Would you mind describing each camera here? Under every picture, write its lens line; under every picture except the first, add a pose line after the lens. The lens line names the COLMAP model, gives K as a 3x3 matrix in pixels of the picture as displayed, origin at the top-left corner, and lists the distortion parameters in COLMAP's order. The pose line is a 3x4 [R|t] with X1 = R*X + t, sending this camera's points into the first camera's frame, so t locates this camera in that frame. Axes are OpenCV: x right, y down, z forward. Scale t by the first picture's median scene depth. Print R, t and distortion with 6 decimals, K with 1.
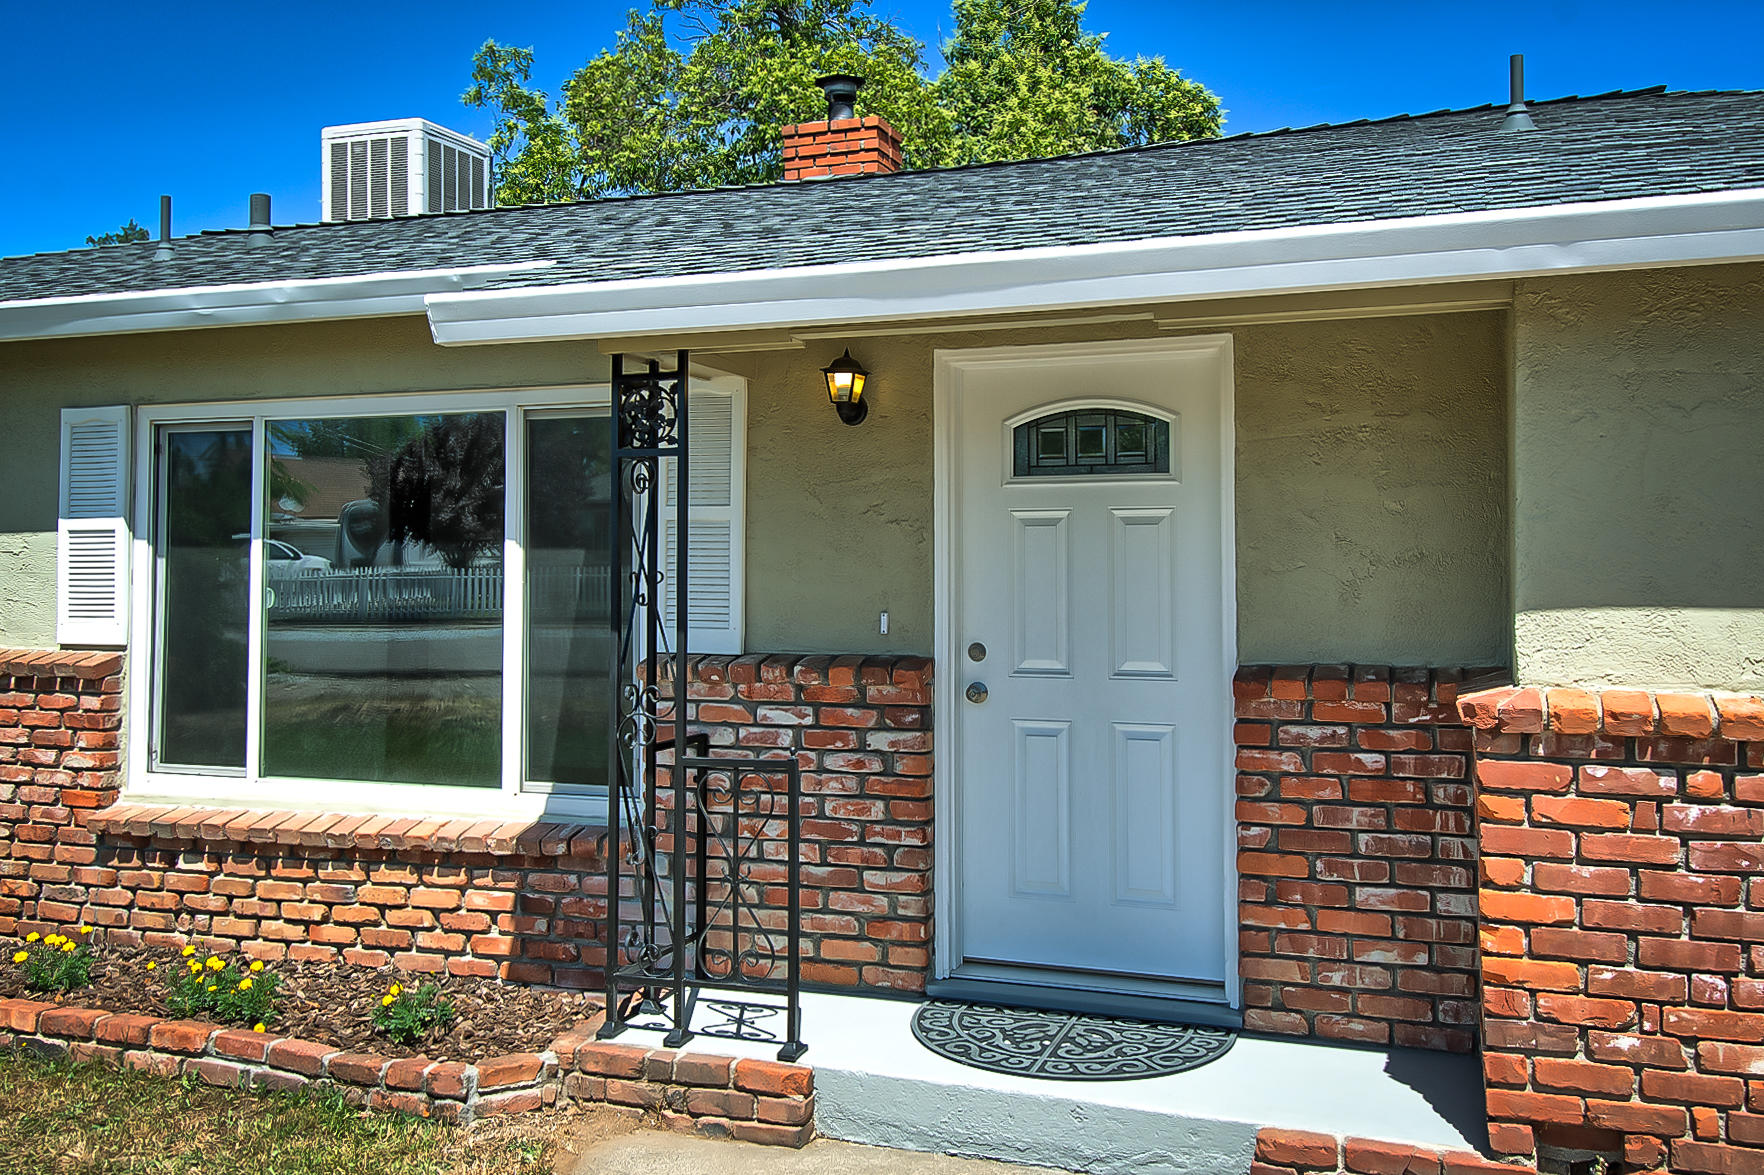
lens RADIAL K [[1551.5, 0, 889.0], [0, 1551.5, 506.4], [0, 0, 1]] dist [0.049176, -0.058960]
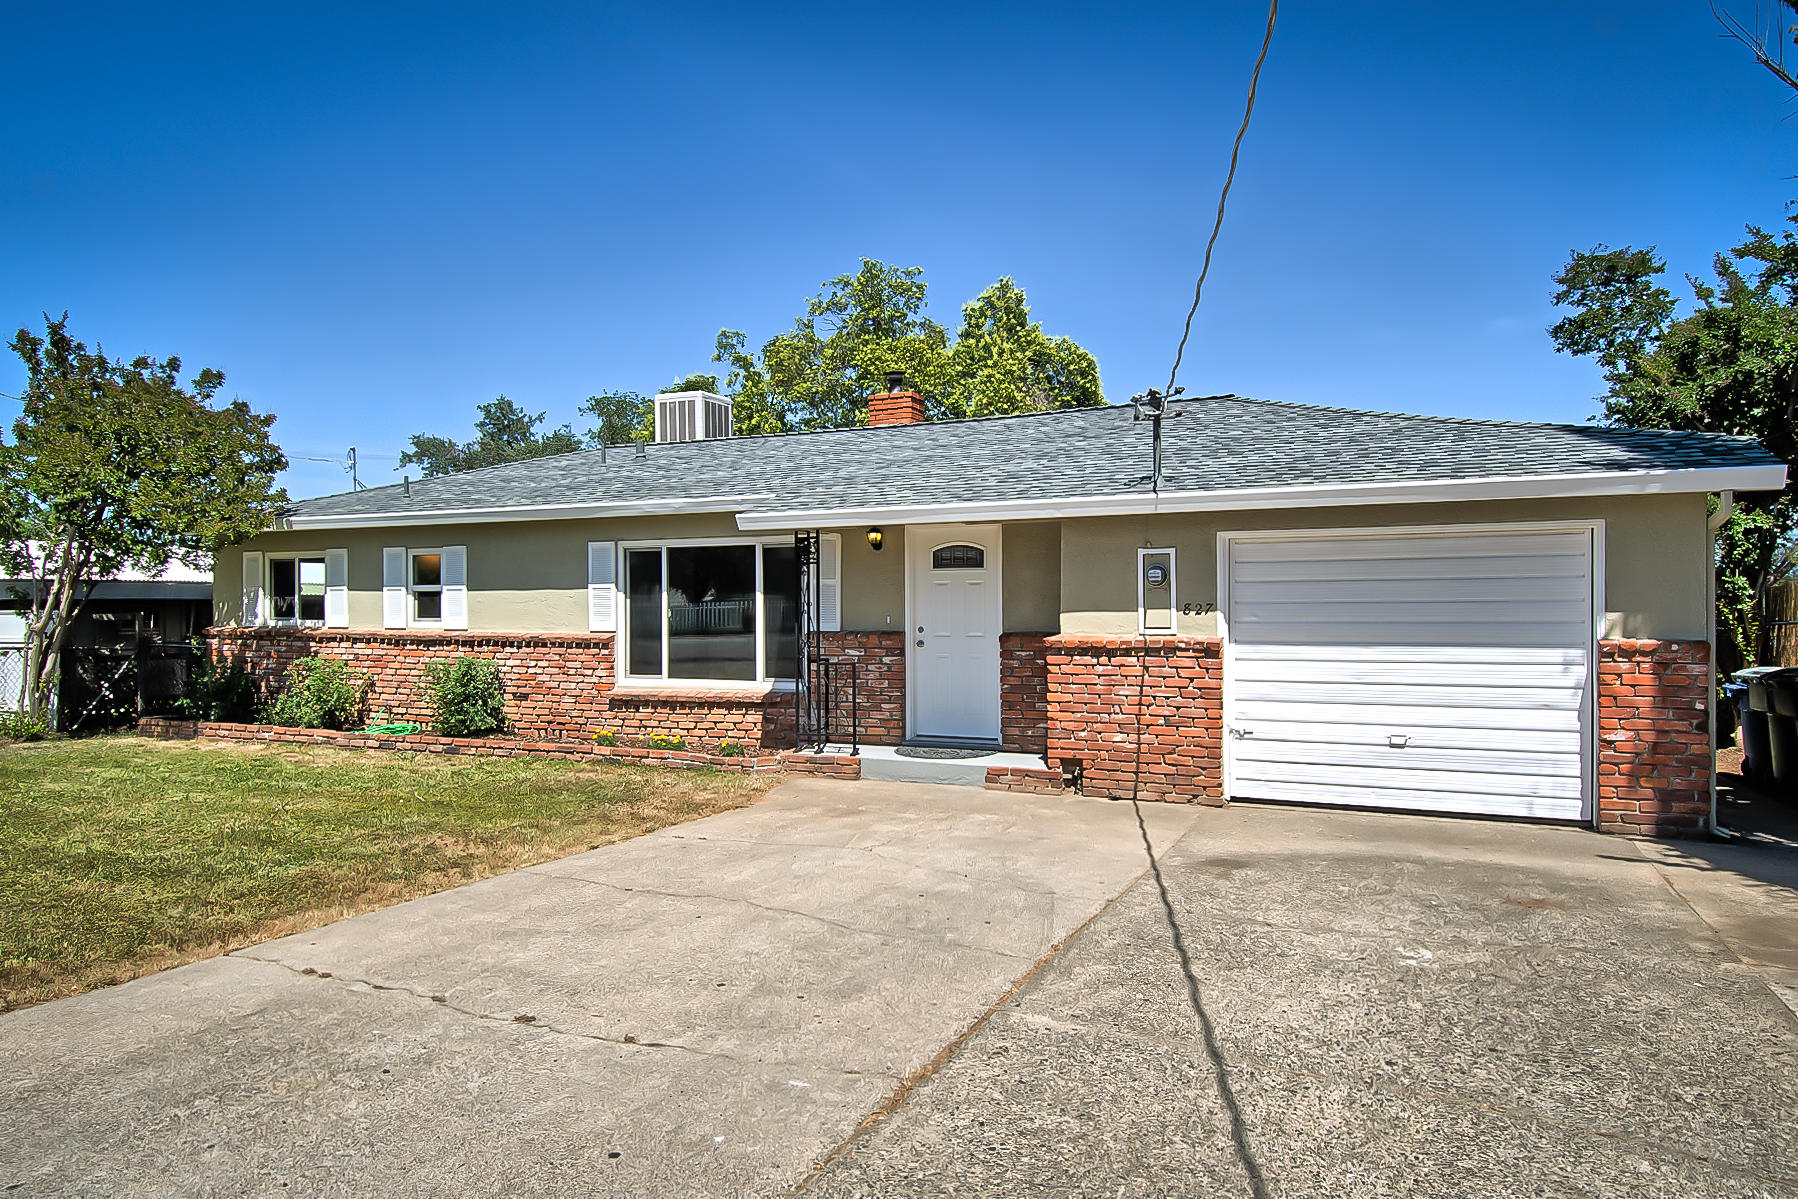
lens RADIAL K [[1101.7, 0, 899.0], [0, 1101.7, 599.5], [0, 0, 1]] dist [0.024651, -0.001067]
pose [[0.997279, -0.006192, -0.073454, 0.152856], [0.009122, 0.999173, 0.039629, -0.040248], [0.073148, -0.040191, 0.996511, -0.950658]]
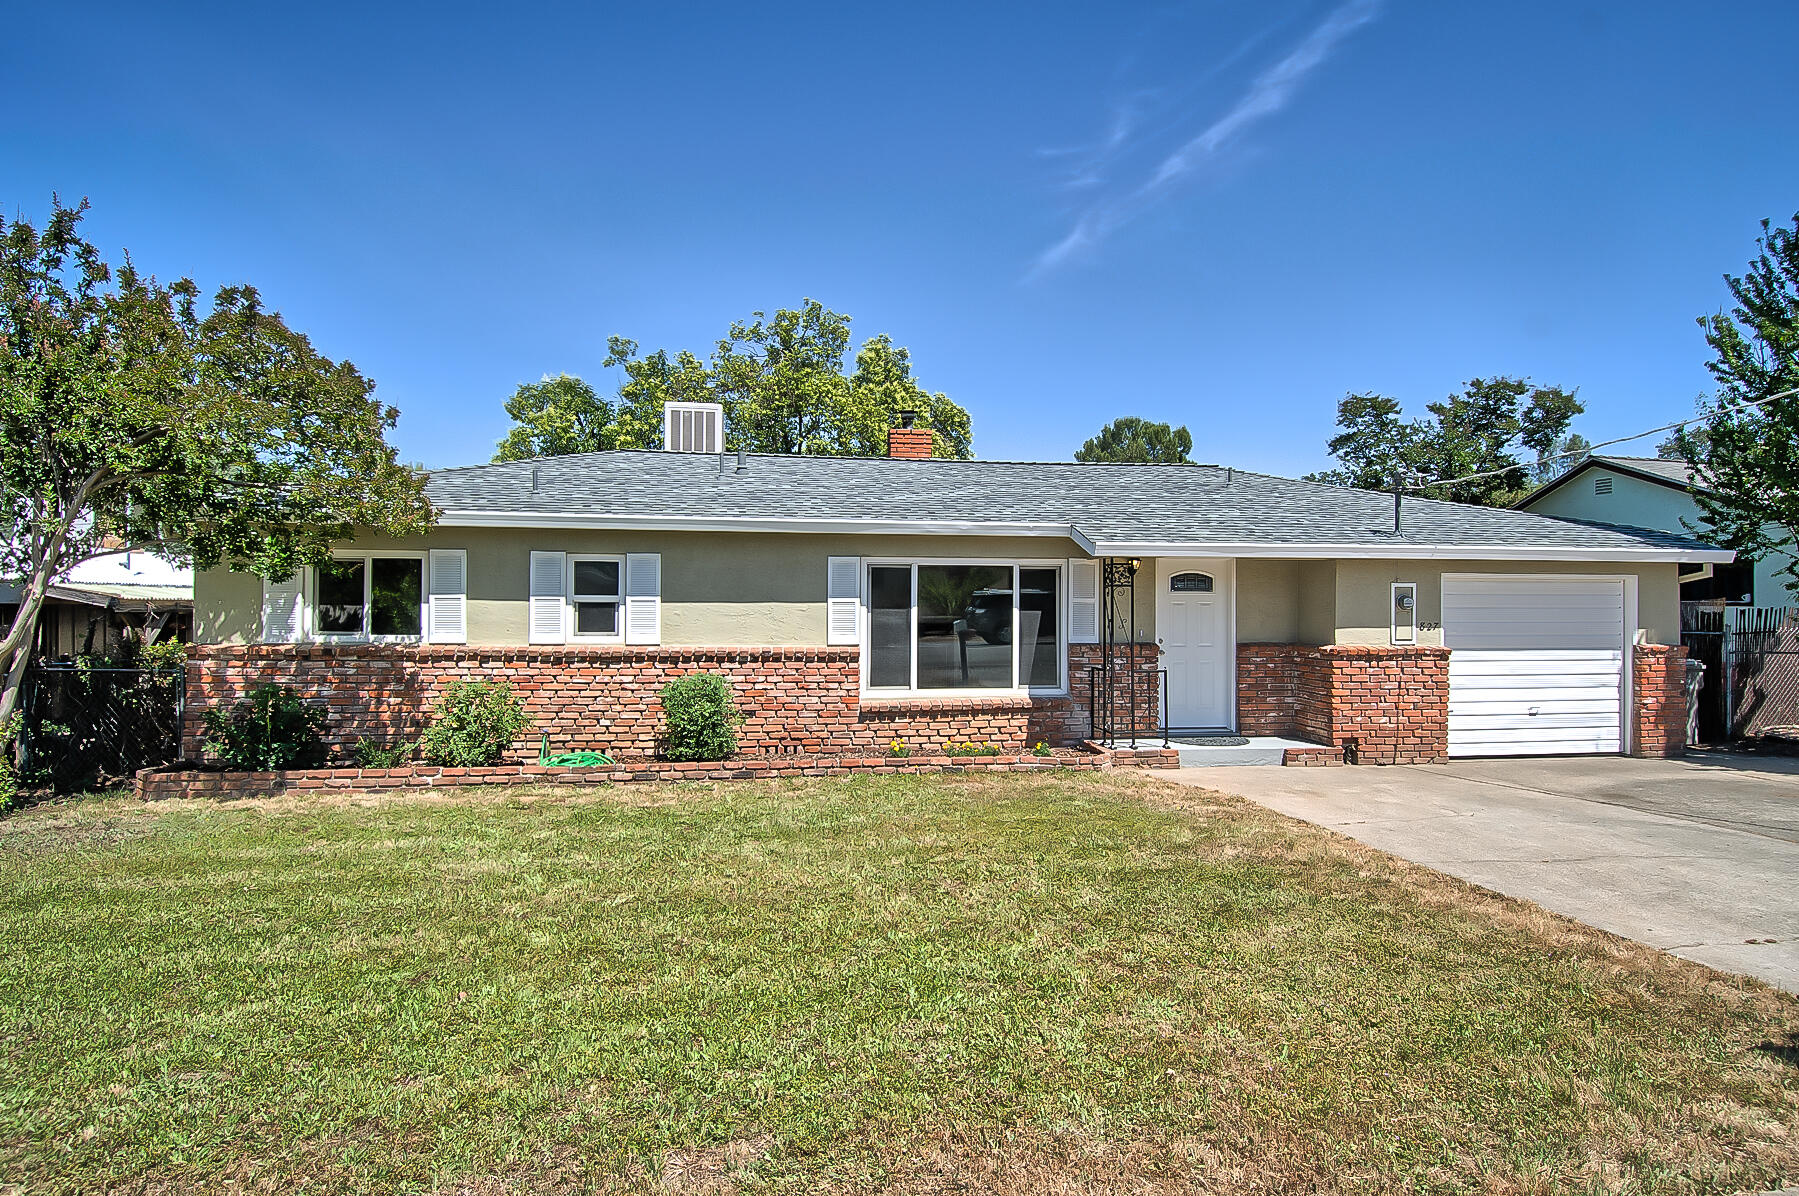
lens RADIAL K [[951.9, 0, 899.5], [0, 951.9, 598.0], [0, 0, 1]] dist [0.045712, -0.052794]
pose [[0.874500, 0.006946, 0.484975, -1.379452], [-0.024566, 0.999248, 0.029987, -0.049805], [-0.484402, -0.038138, 0.874014, -0.546909]]
